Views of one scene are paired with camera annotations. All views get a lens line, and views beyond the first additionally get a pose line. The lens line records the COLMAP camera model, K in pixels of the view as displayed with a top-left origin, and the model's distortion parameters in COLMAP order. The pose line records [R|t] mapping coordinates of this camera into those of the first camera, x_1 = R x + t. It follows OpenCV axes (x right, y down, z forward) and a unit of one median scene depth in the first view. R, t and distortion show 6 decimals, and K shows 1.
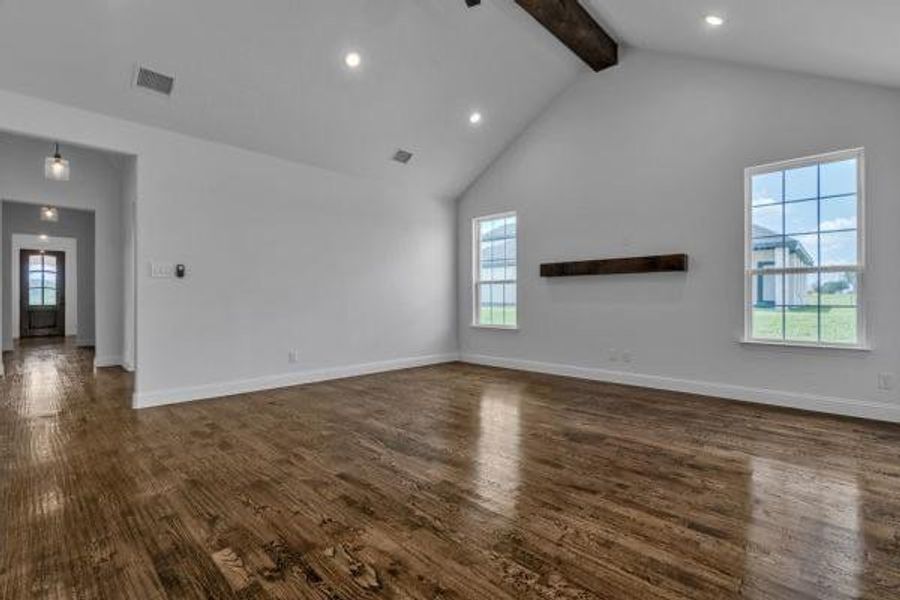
lens RADIAL K [[402.3, 0, 450.0], [0, 402.3, 300.0], [0, 0, 1]] dist [-0.044353, -0.000012]
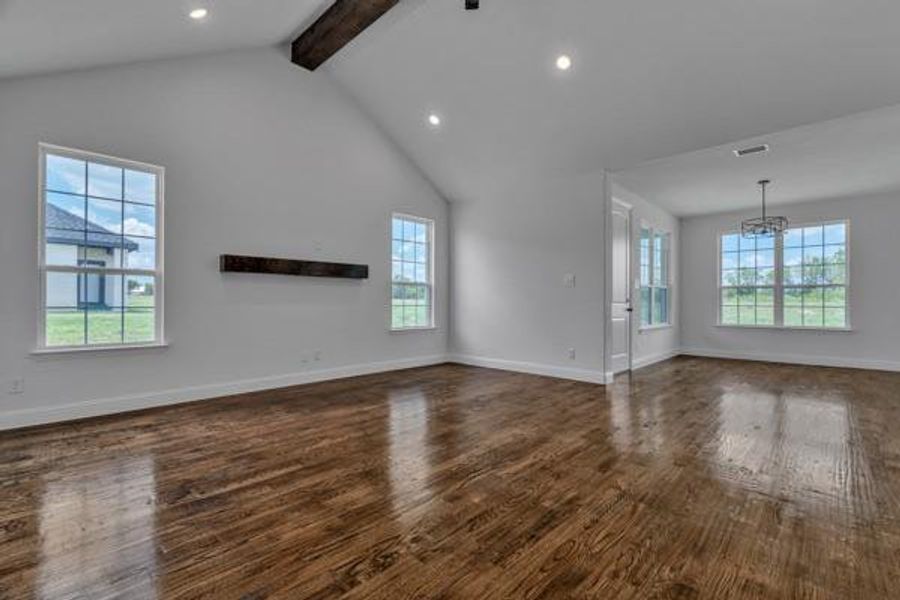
lens RADIAL K [[413.5, 0, 450.0], [0, 413.5, 300.0], [0, 0, 1]] dist [0.002541, 0.000137]
pose [[-0.025168, 0.010892, 0.999624, -0.323372], [-0.007269, 0.999912, -0.011078, 0.001811], [-0.999657, -0.007546, -0.025087, 0.340712]]
